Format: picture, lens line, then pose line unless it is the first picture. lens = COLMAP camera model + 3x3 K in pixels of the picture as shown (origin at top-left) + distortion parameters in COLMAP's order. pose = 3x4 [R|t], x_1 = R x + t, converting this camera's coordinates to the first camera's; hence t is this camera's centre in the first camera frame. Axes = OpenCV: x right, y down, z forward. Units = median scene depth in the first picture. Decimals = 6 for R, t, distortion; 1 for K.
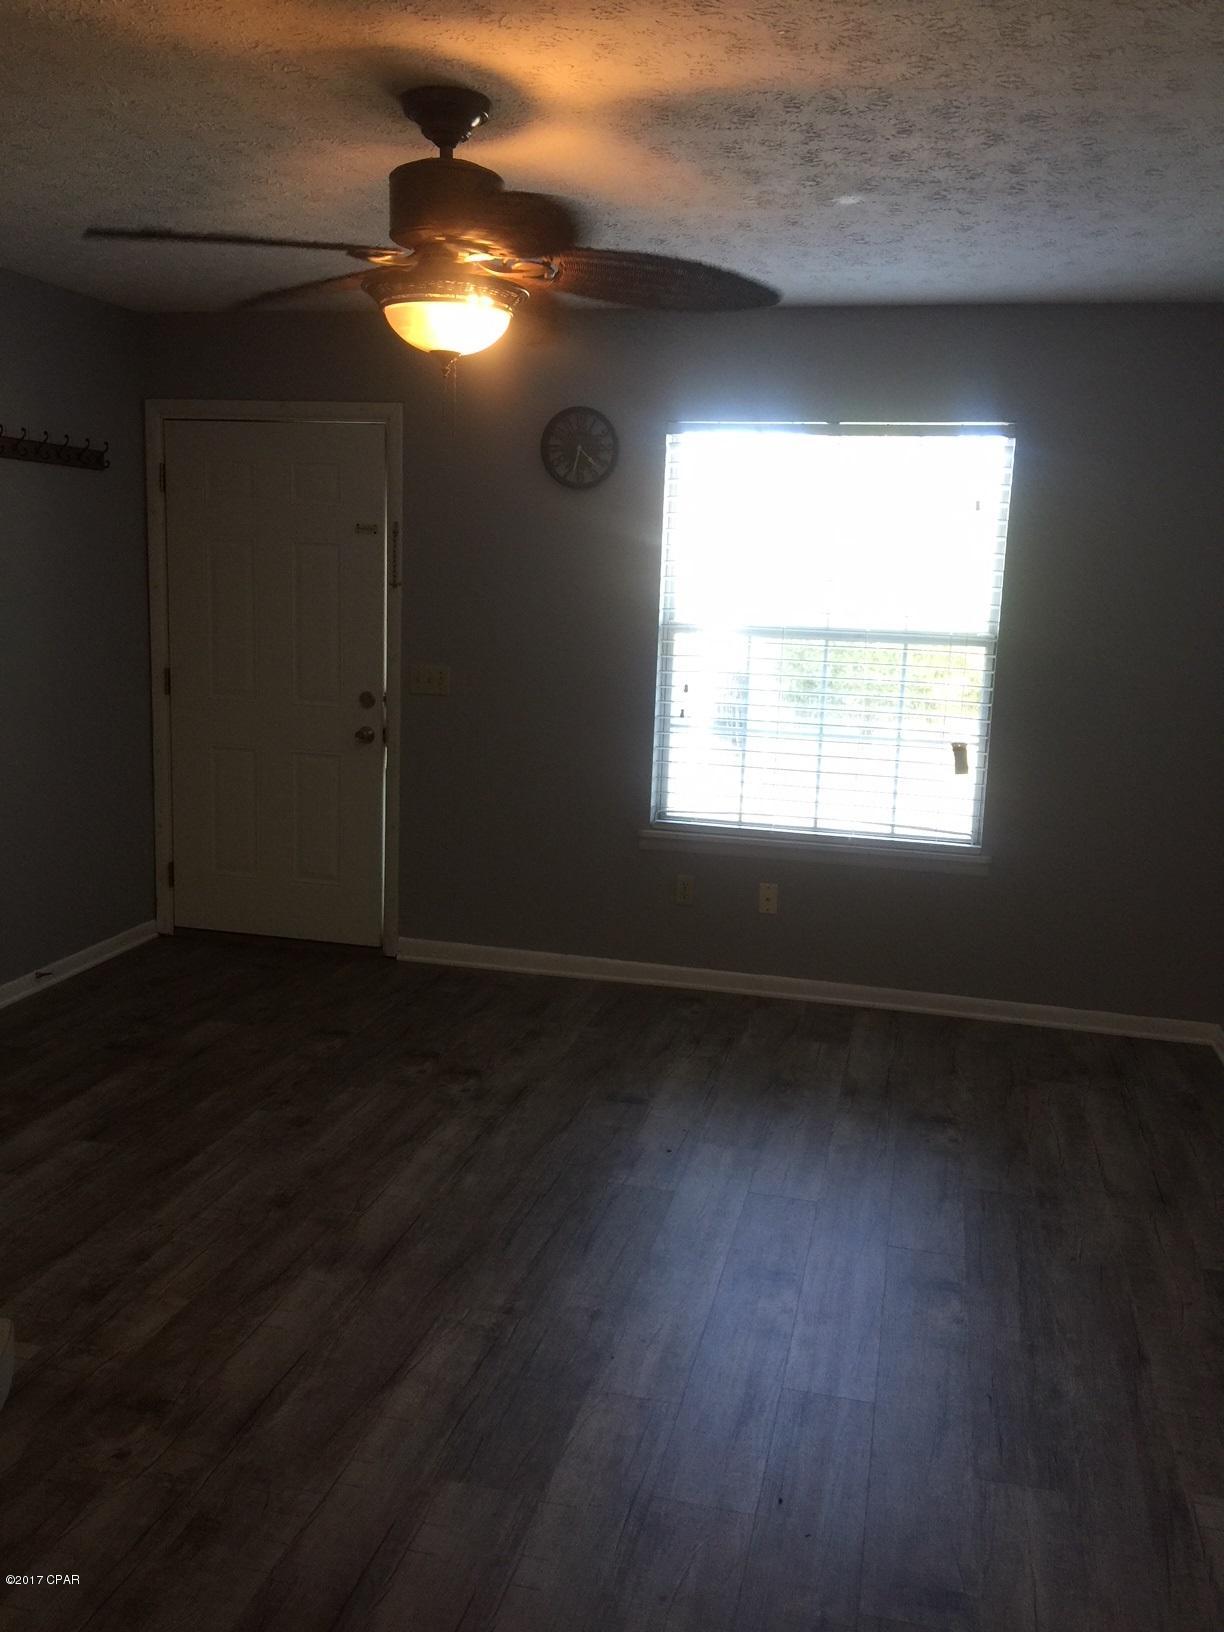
lens RADIAL K [[1372.3, 0, 612.9], [0, 1372.3, 814.7], [0, 0, 1]] dist [0.078164, -0.109689]
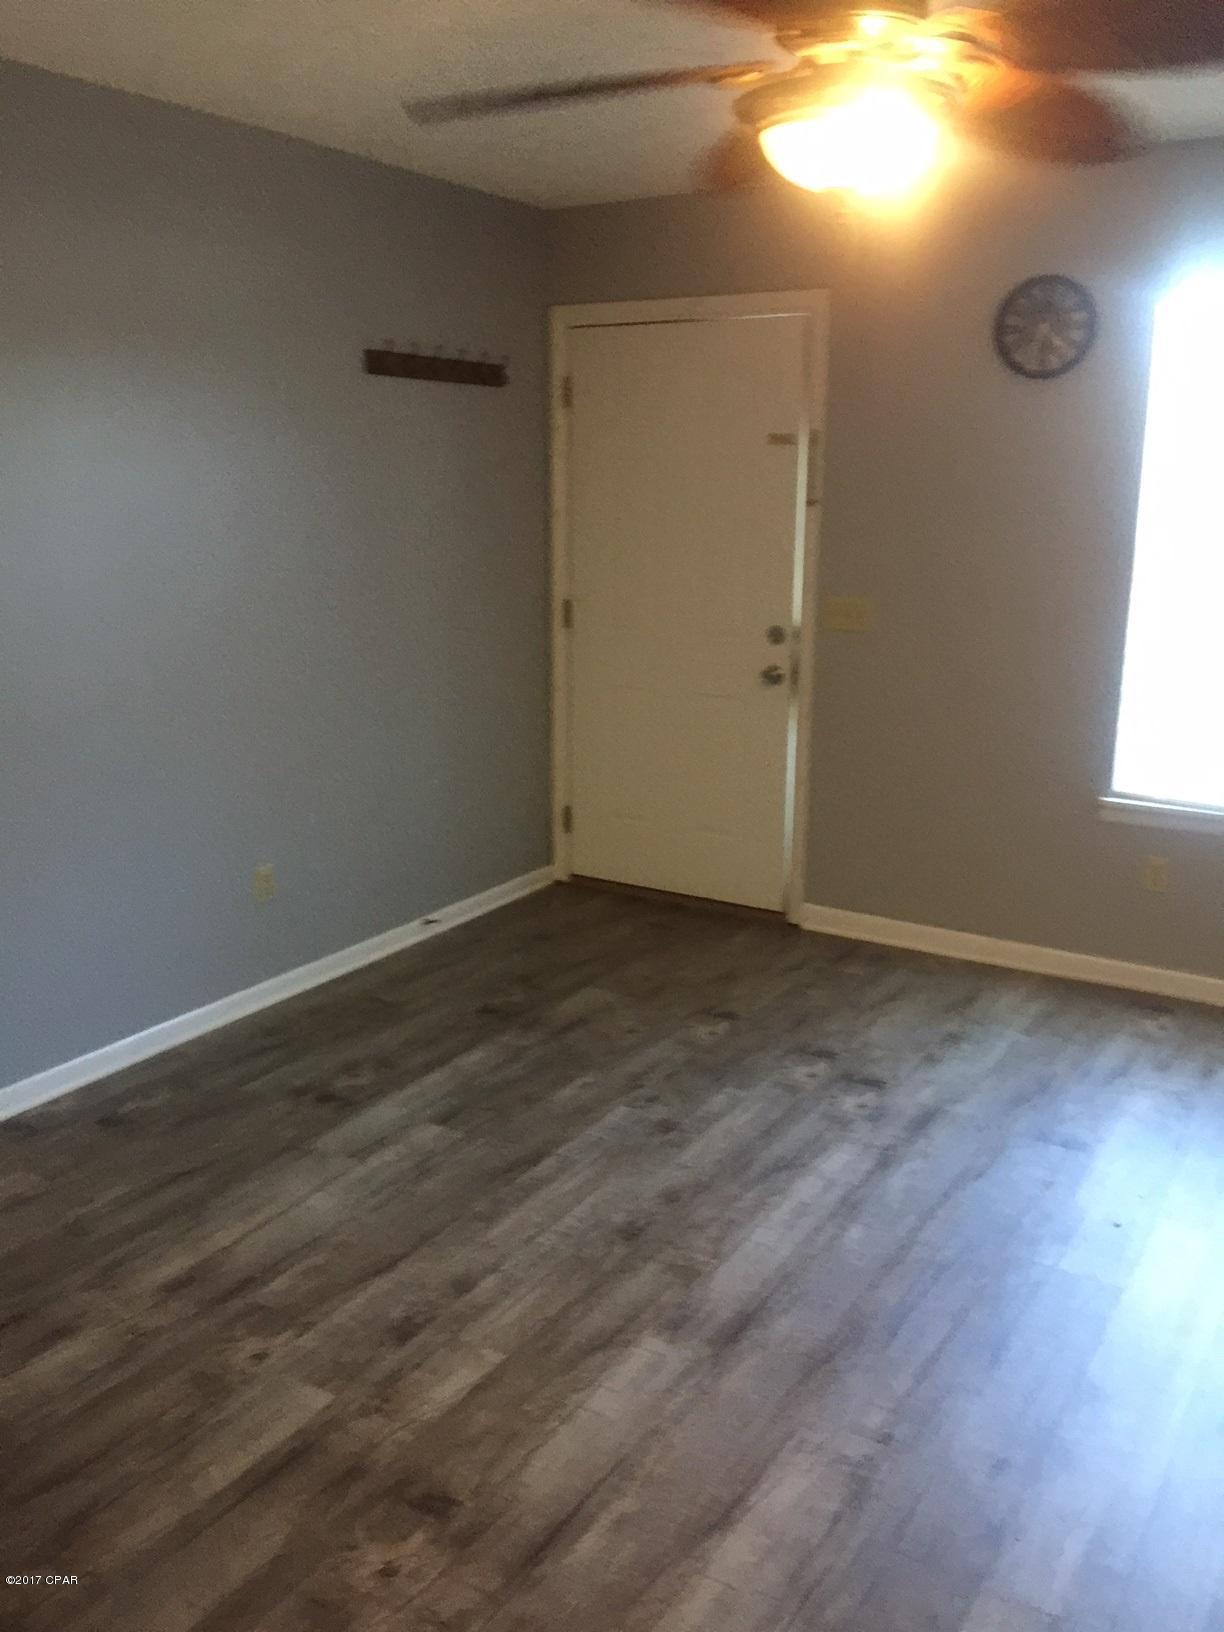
lens RADIAL K [[1372.3, 0, 615.3], [0, 1372.3, 782.4], [0, 0, 1]] dist [0.078164, -0.109689]
pose [[0.946940, 0.043520, -0.318450, 0.011076], [-0.031920, 0.998626, 0.041559, -0.029902], [0.319821, -0.029189, 0.947028, 0.172031]]
